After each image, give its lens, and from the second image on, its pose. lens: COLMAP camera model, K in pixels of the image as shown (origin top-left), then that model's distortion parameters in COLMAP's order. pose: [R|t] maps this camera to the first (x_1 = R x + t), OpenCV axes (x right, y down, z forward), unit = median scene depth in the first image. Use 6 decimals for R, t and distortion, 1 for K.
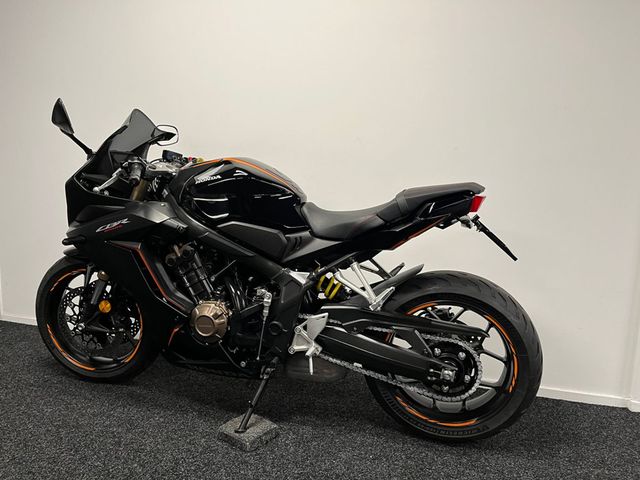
lens RADIAL K [[483.4, 0, 320.1], [0, 483.4, 220.9], [0, 0, 1]] dist [-0.039323, -0.003115]
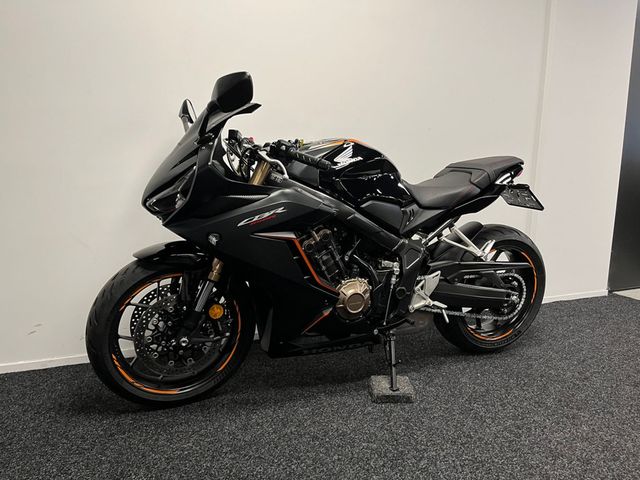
lens RADIAL K [[487.2, 0, 320.0], [0, 487.2, 240.0], [0, 0, 1]] dist [0.049623, -0.005081]
pose [[0.804536, -0.127824, 0.579985, -0.883780], [0.066760, 0.989839, 0.125545, -0.053922], [-0.590139, -0.062286, 0.804895, 0.204620]]
